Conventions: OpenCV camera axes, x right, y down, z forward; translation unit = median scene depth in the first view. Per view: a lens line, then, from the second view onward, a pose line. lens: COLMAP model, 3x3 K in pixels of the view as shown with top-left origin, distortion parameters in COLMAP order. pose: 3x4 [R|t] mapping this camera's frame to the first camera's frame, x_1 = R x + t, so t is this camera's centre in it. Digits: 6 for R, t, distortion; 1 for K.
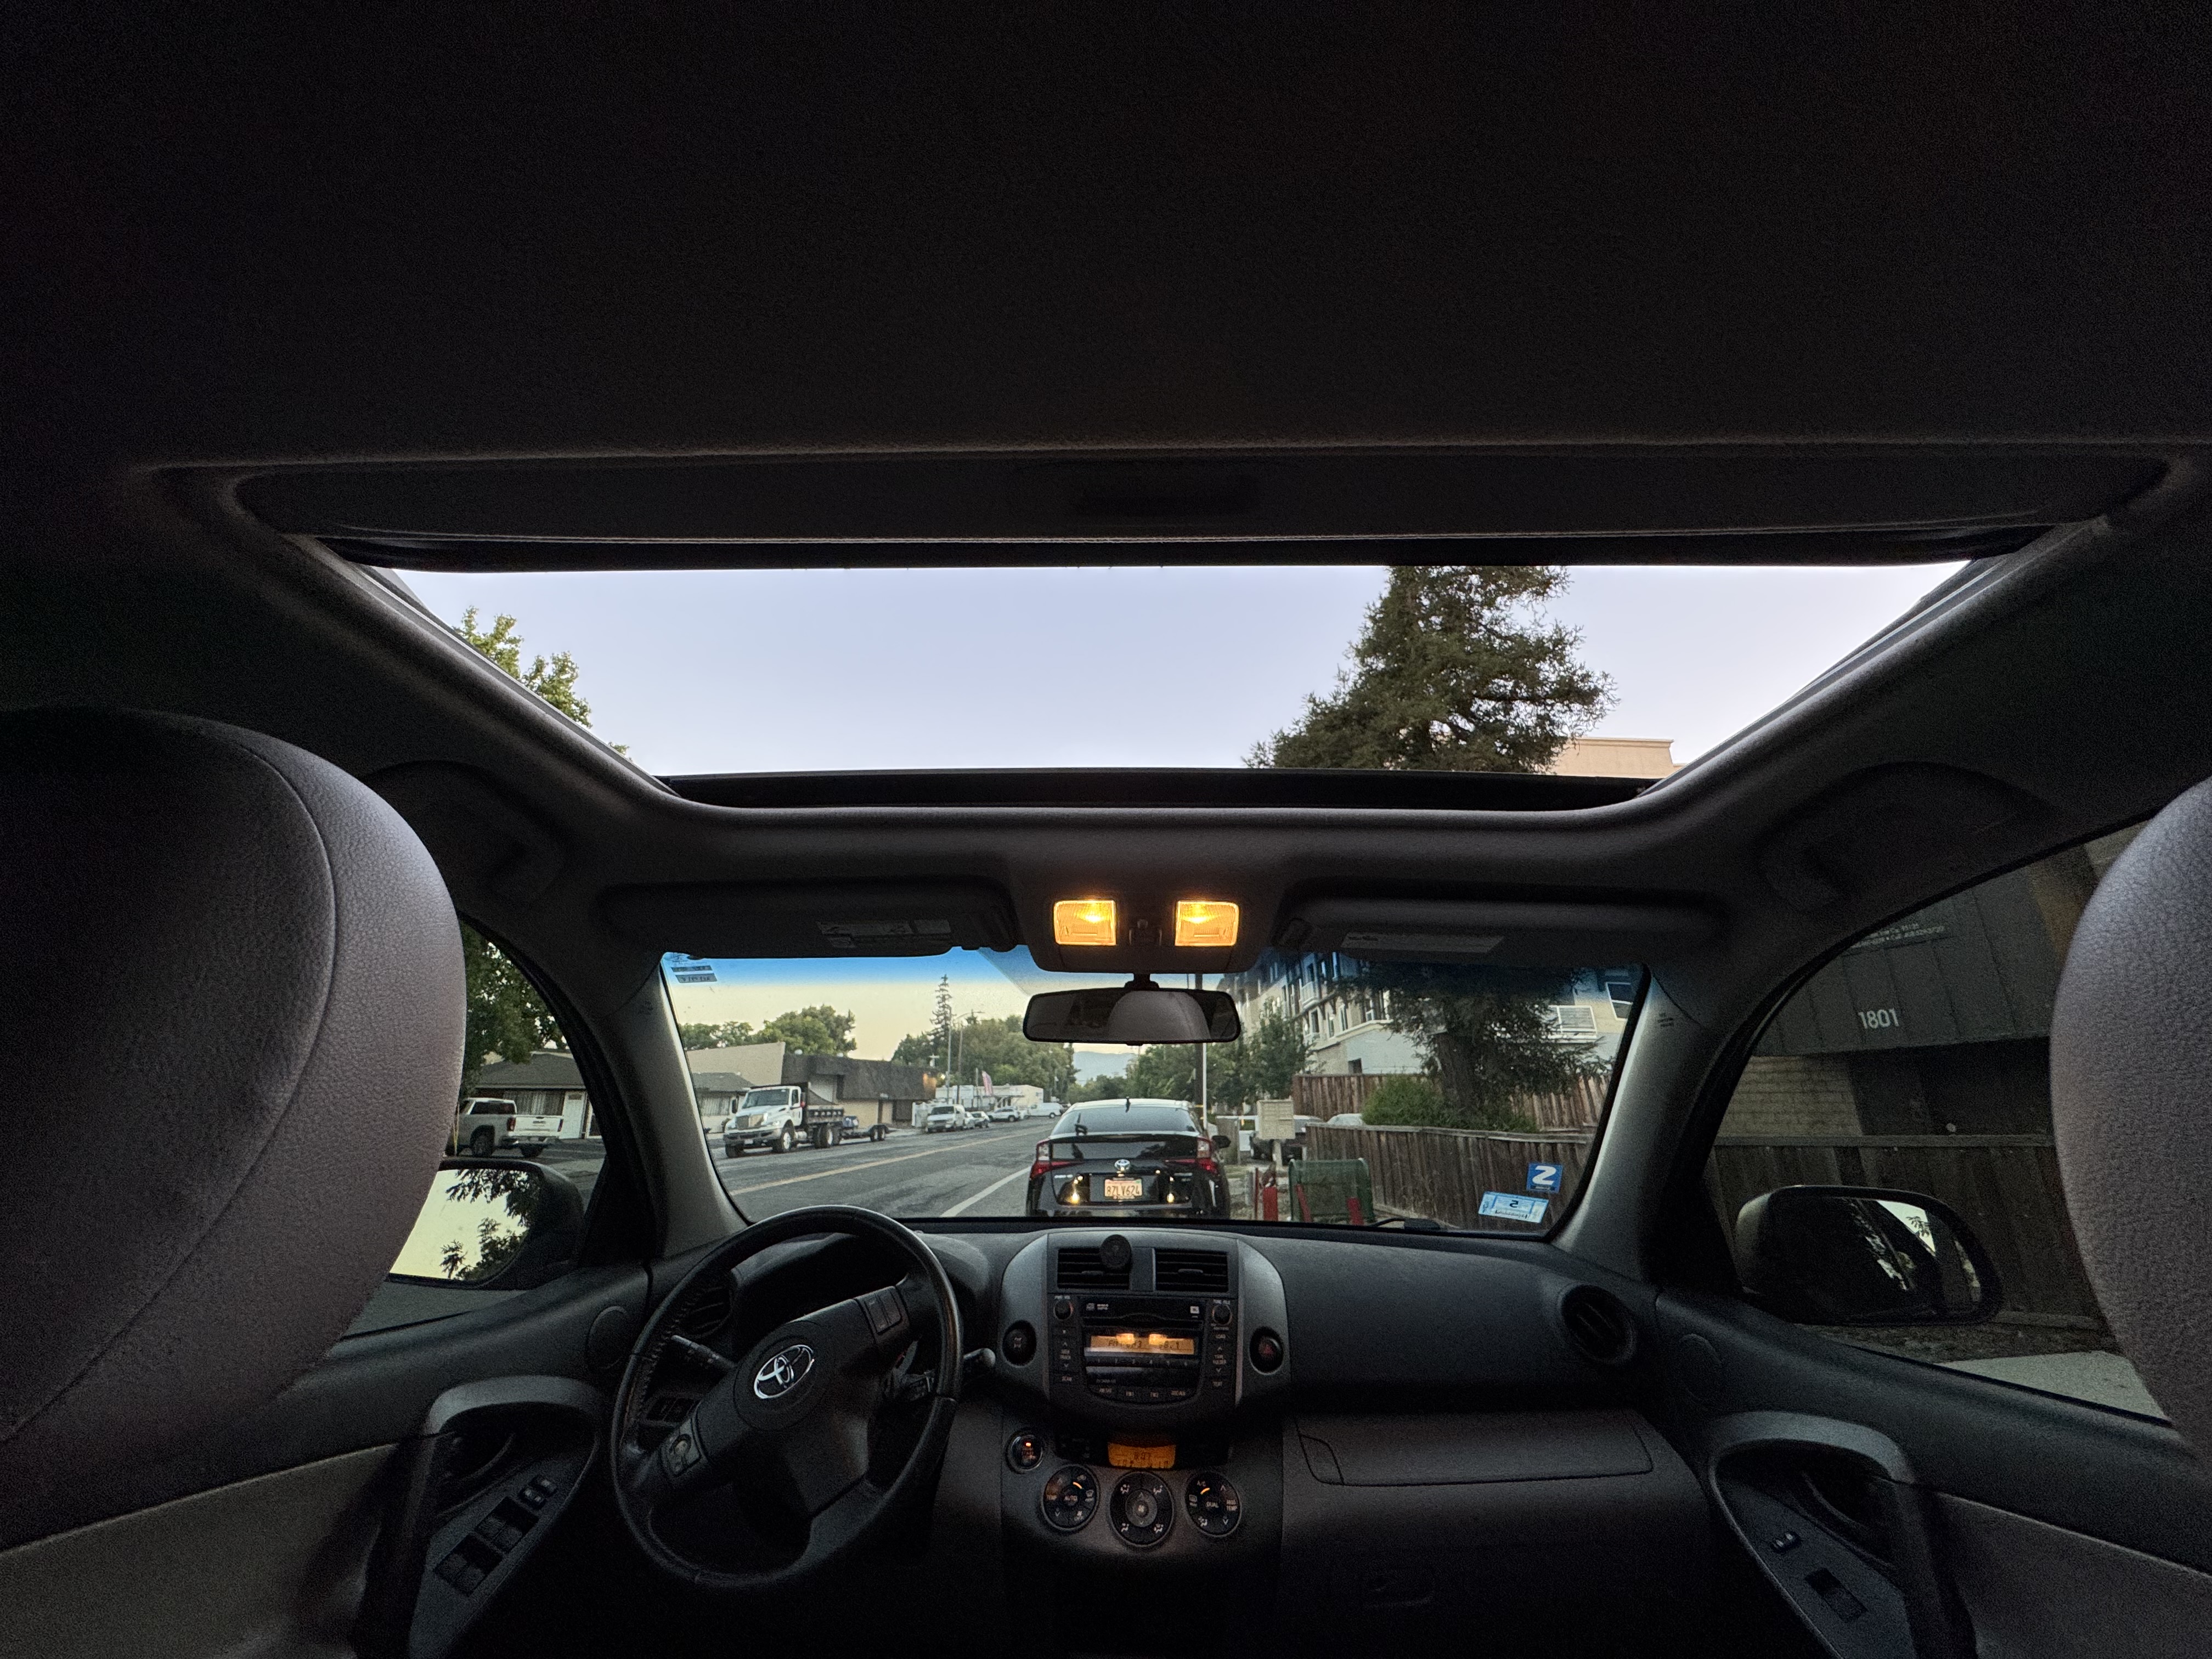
lens RADIAL K [[885.2, 0, 1106.0], [0, 885.2, 829.5], [0, 0, 1]] dist [-0.003932, -0.000063]
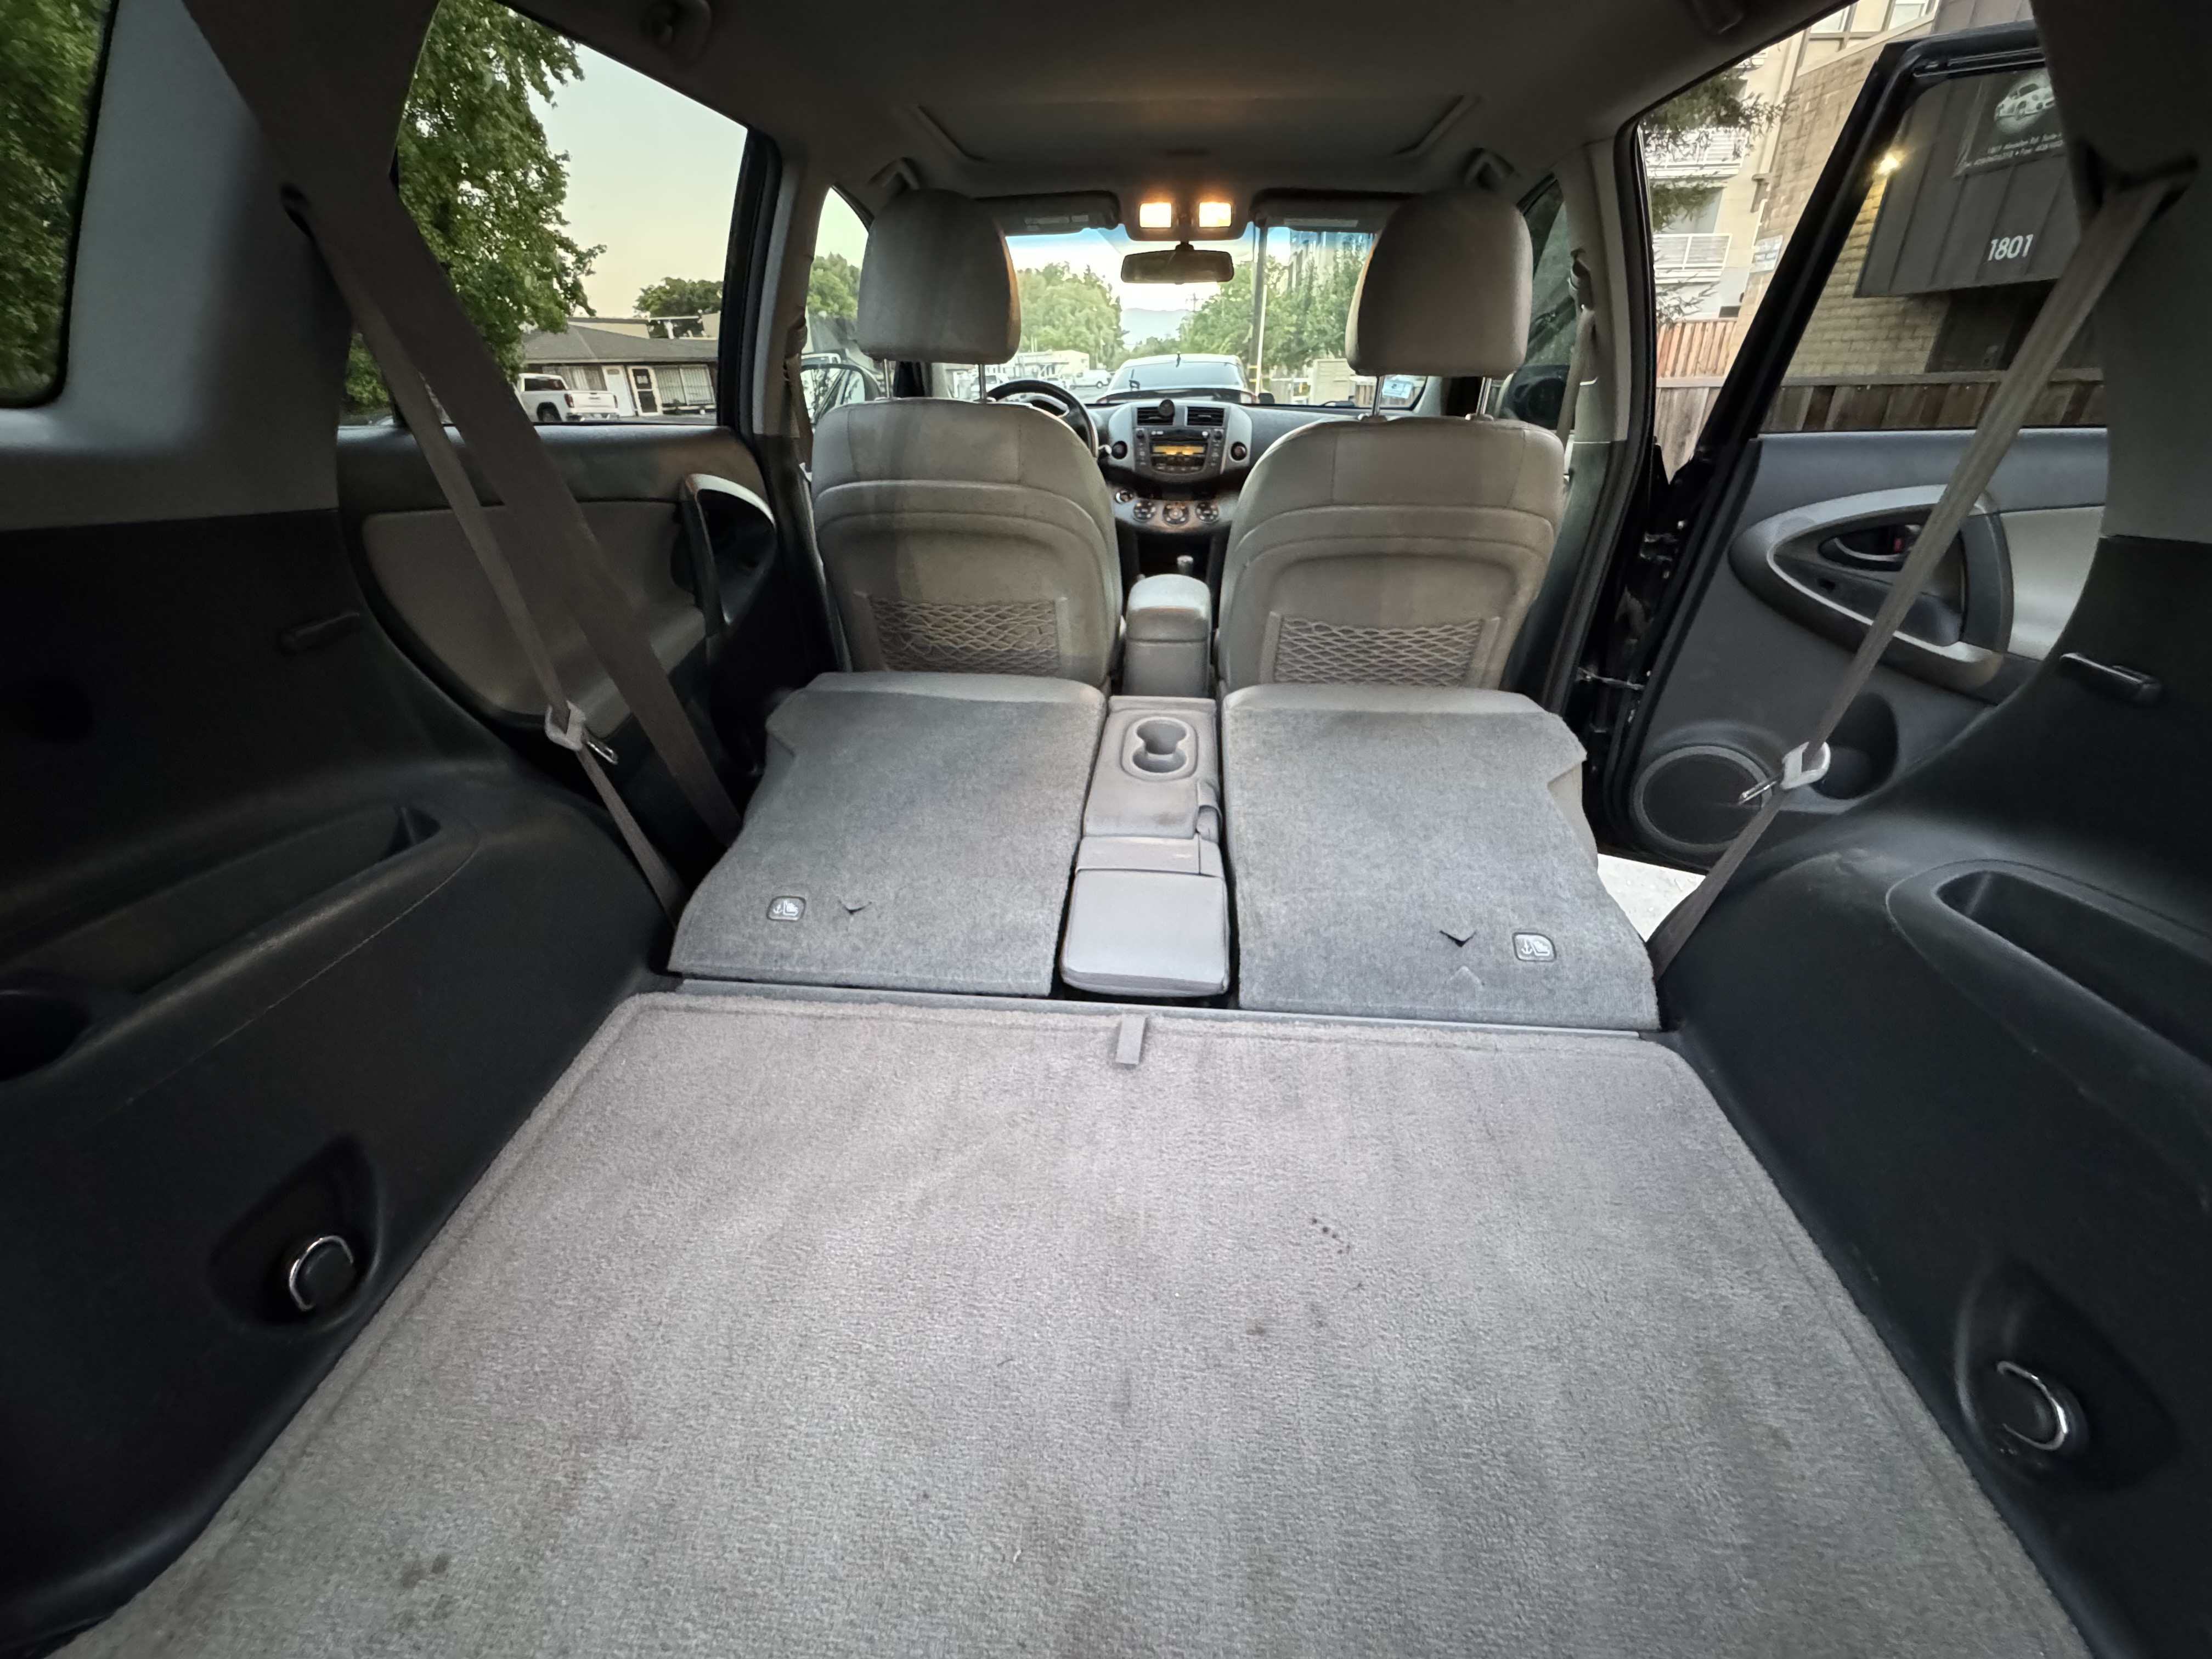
lens RADIAL K [[885.2, 0, 1106.0], [0, 885.2, 829.5], [0, 0, 1]] dist [-0.003932, -0.000063]
pose [[0.998609, 0.009838, -0.051806, -0.012280], [0.029394, 0.711811, 0.701756, -0.236595], [0.043780, -0.702303, 0.710531, -1.071557]]
